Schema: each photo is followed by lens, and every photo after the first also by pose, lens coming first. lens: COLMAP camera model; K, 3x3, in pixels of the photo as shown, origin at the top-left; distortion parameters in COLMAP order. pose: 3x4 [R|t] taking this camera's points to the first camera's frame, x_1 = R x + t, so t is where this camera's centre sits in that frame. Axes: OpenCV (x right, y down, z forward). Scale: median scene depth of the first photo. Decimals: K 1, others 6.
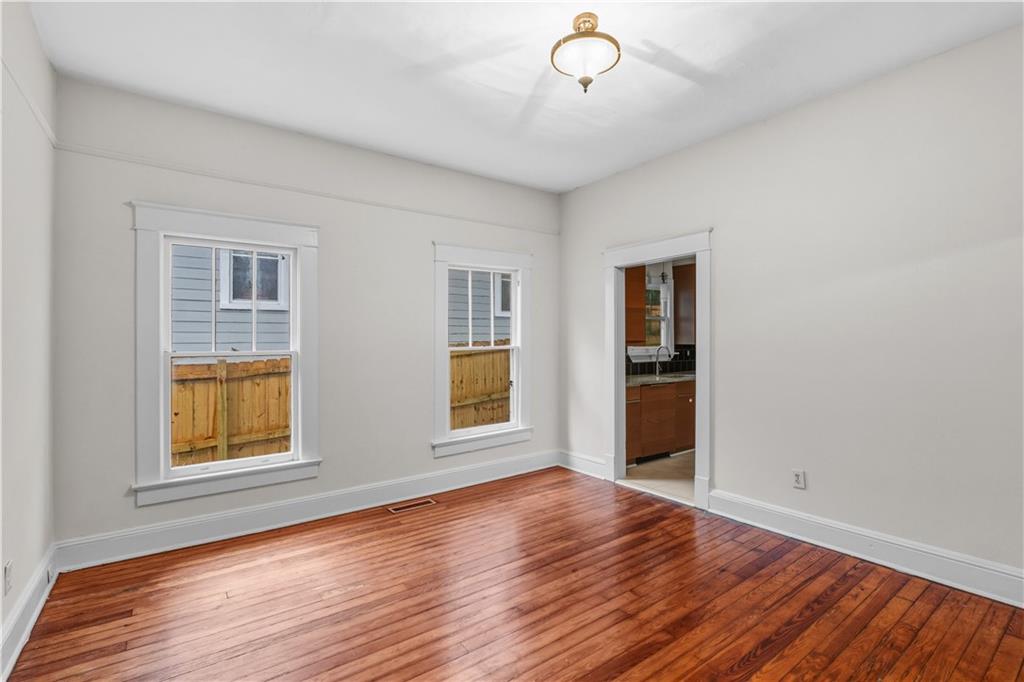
lens RADIAL K [[472.2, 0, 516.8], [0, 472.2, 335.0], [0, 0, 1]] dist [-0.010929, 0.000244]
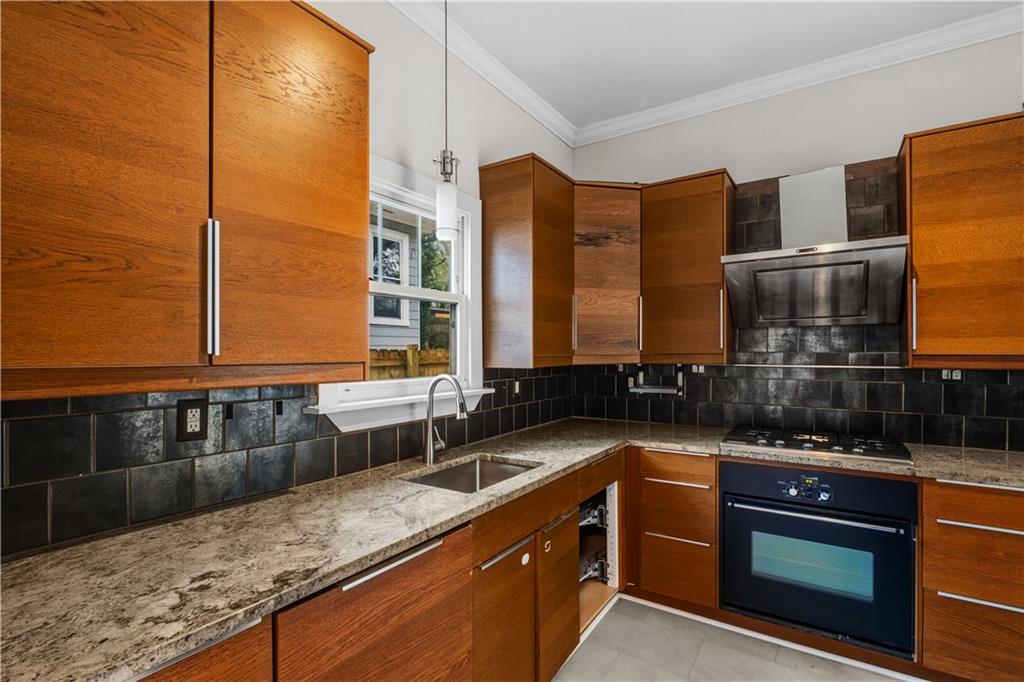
lens RADIAL K [[472.2, 0, 512.6], [0, 472.2, 349.8], [0, 0, 1]] dist [-0.010929, 0.000244]
pose [[0.941216, 0.001286, 0.337803, 0.237869], [-0.002224, 0.999995, 0.002391, 0.004720], [-0.337798, -0.003002, 0.941214, 0.659981]]
